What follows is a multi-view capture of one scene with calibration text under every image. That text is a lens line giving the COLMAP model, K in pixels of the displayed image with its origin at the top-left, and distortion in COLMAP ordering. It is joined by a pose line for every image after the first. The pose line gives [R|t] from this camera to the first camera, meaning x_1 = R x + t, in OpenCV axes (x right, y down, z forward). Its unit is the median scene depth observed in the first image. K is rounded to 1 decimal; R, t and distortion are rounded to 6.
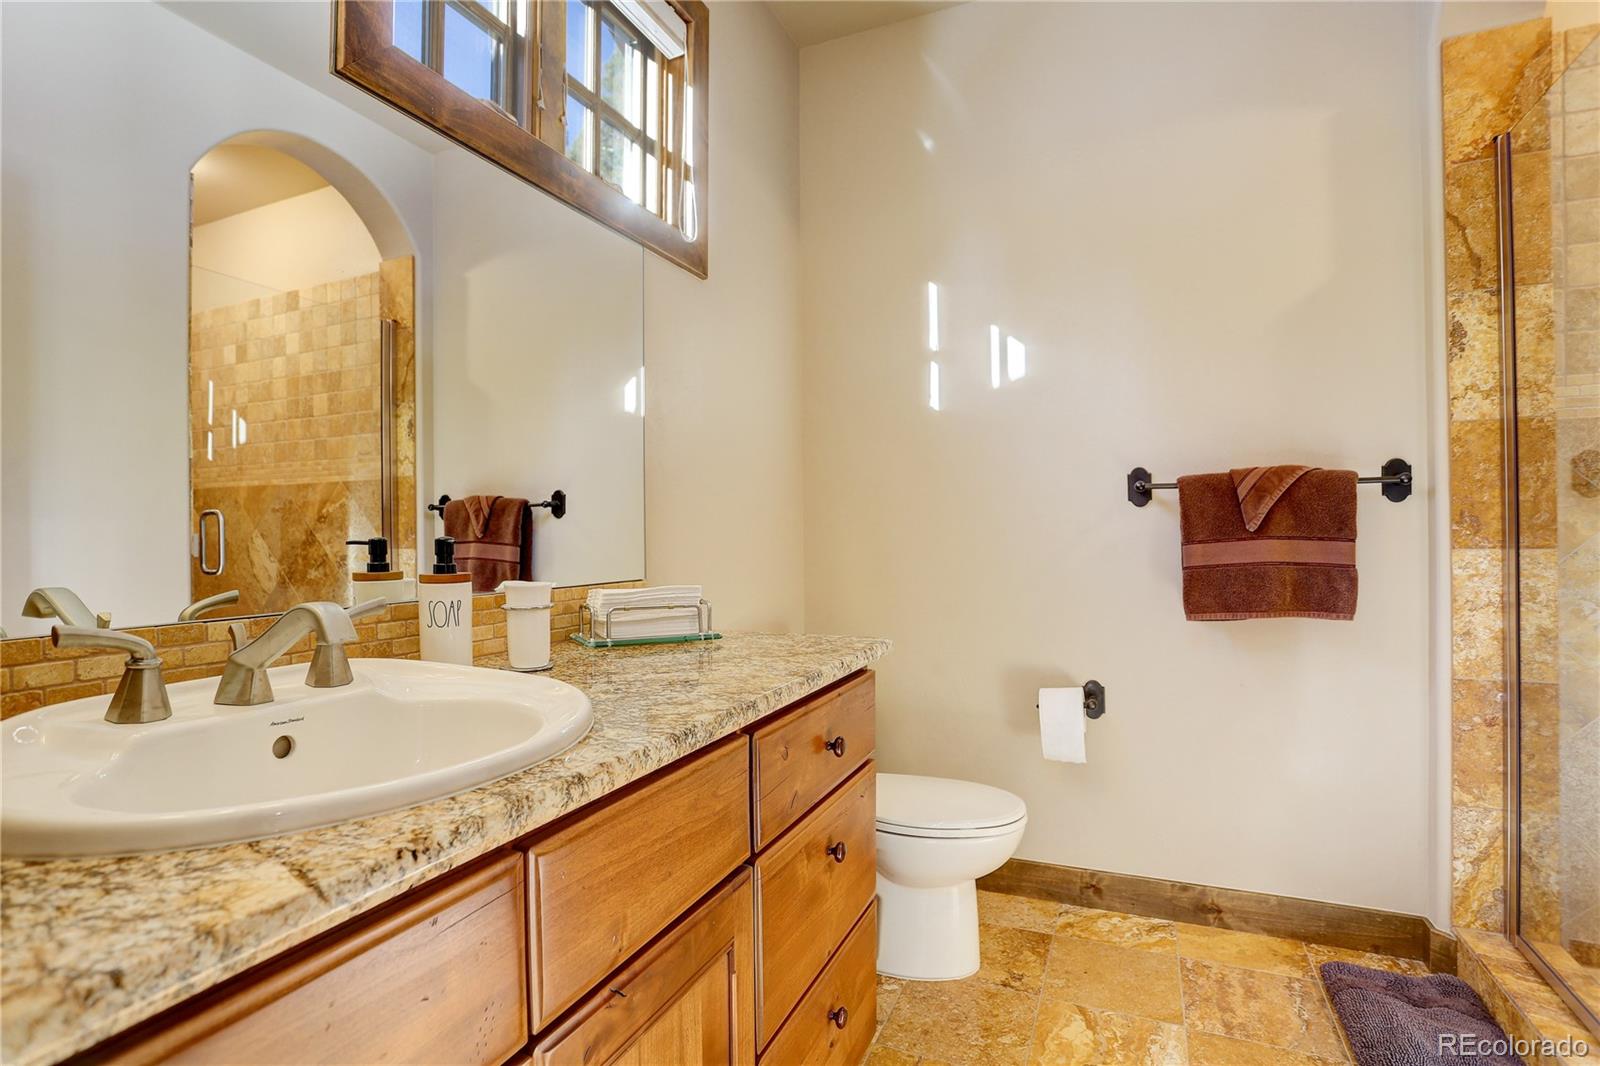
lens RADIAL K [[780.7, 0, 804.3], [0, 780.7, 535.7], [0, 0, 1]] dist [-0.070249, 0.023544]
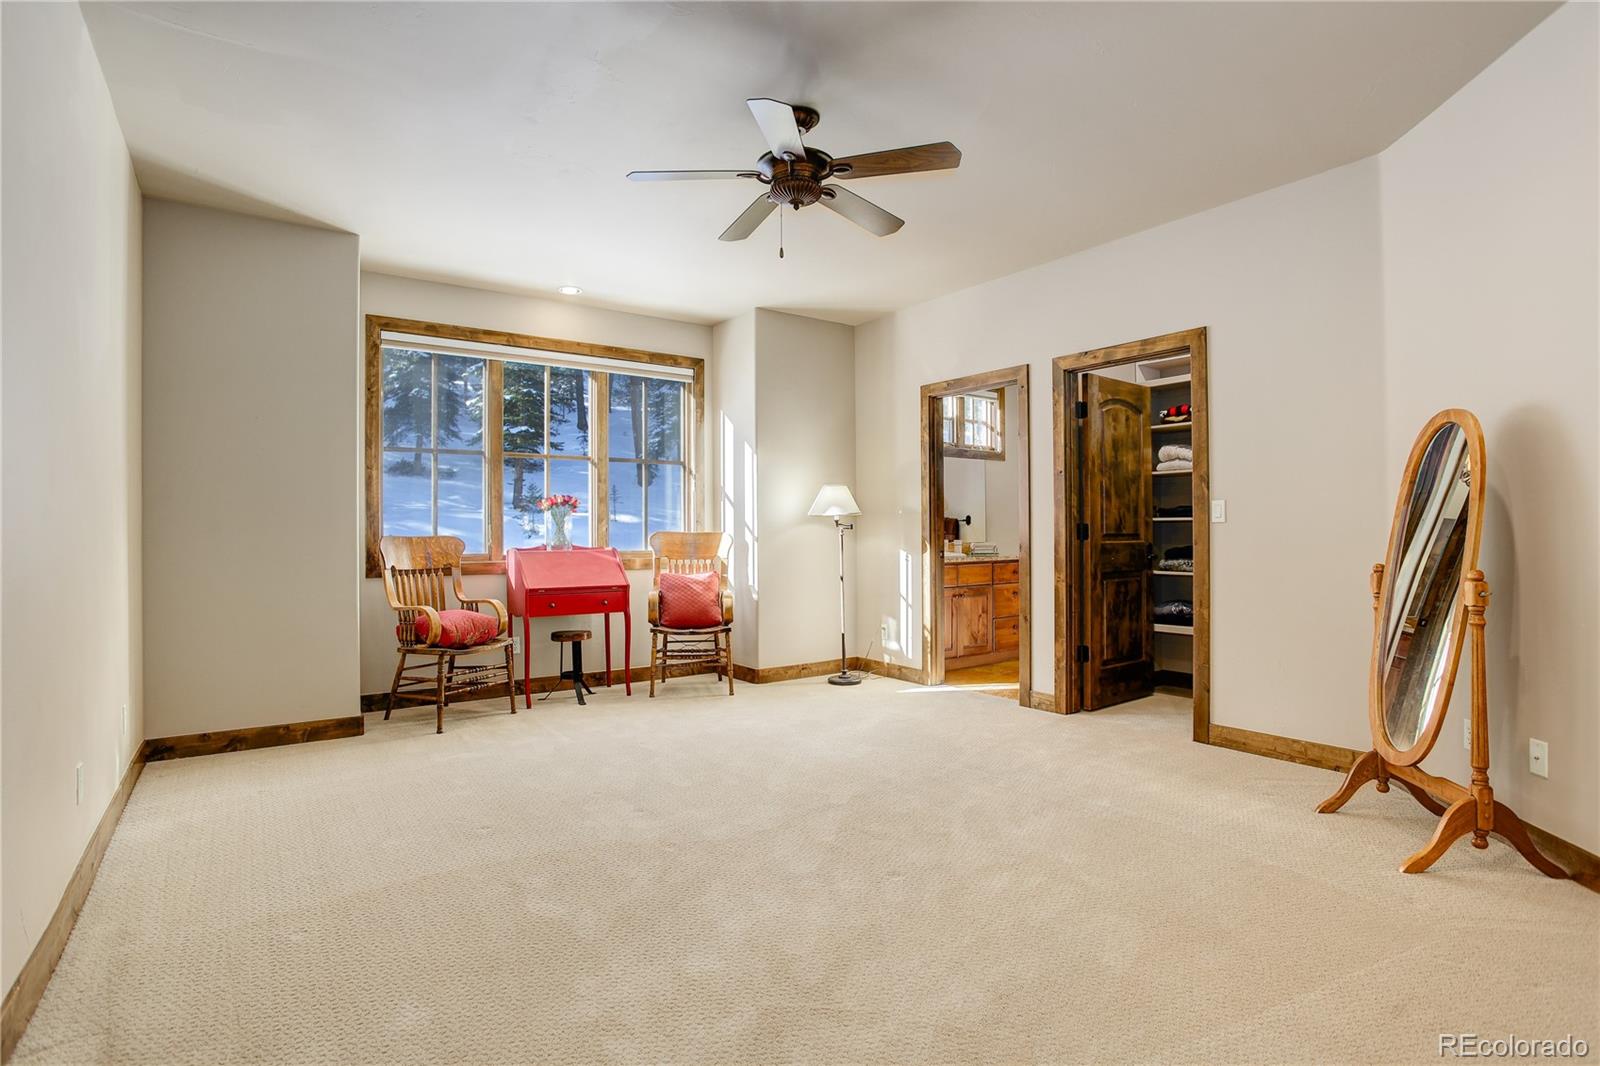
lens RADIAL K [[780.7, 0, 801.1], [0, 780.7, 530.7], [0, 0, 1]] dist [-0.070249, 0.023544]
pose [[0.856744, -0.002666, -0.515735, 0.954096], [0.004507, 0.999987, 0.002318, -0.016884], [0.515722, -0.004310, 0.856745, -2.669425]]
